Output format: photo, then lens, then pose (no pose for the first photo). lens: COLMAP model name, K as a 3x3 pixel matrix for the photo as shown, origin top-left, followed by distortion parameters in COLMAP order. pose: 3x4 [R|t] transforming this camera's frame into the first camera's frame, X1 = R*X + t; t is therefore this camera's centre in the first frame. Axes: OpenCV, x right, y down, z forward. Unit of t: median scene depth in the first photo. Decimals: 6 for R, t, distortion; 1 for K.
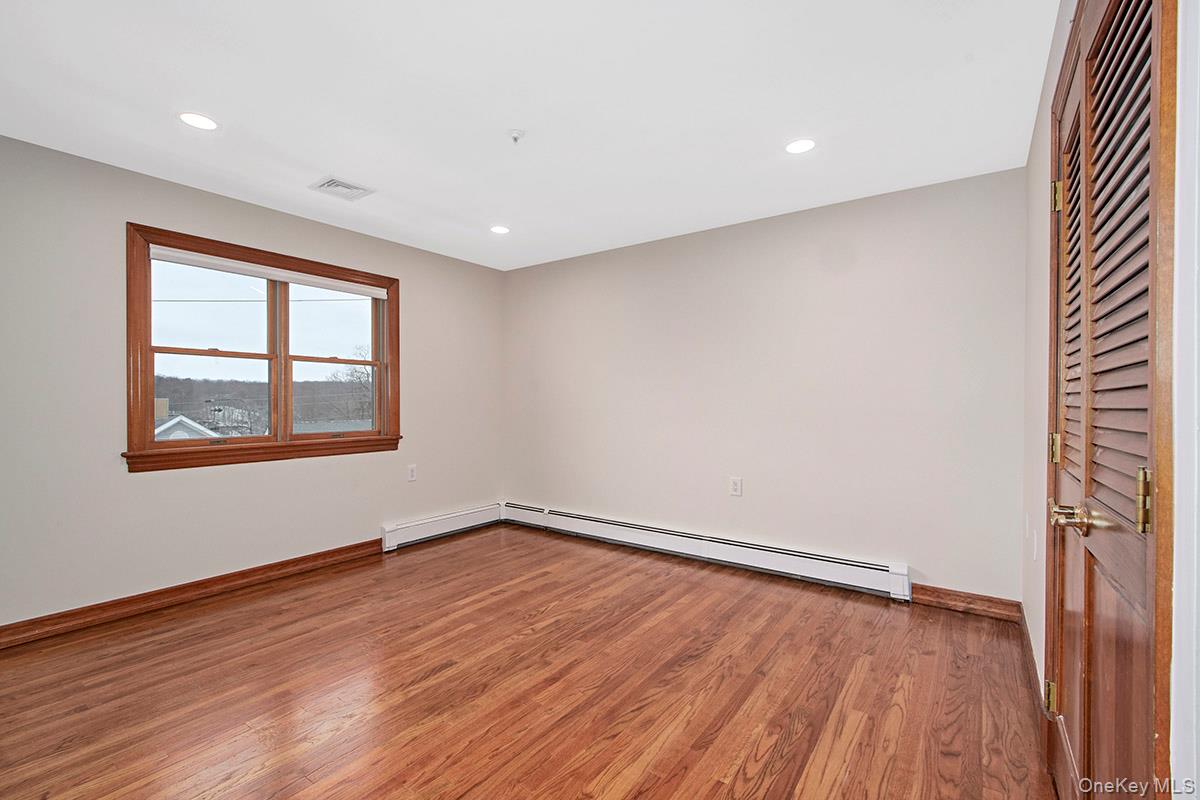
lens RADIAL K [[521.7, 0, 602.5], [0, 521.7, 404.3], [0, 0, 1]] dist [0.000421, -0.000254]
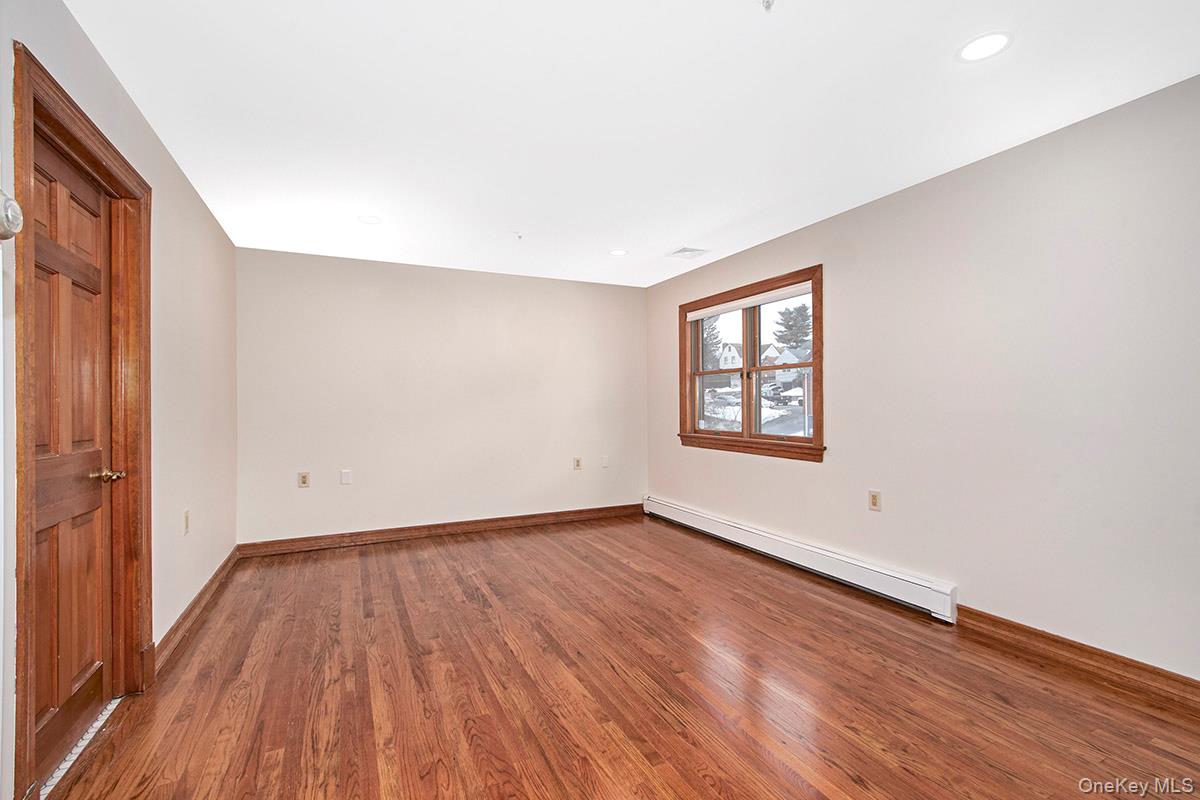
lens RADIAL K [[521.7, 0, 602.5], [0, 521.7, 404.3], [0, 0, 1]] dist [0.000421, -0.000254]
pose [[-0.468914, 0.002985, -0.883239, 0.551103], [-0.005607, 0.999964, 0.006356, -0.012171], [0.883226, 0.007933, -0.468881, 1.116967]]
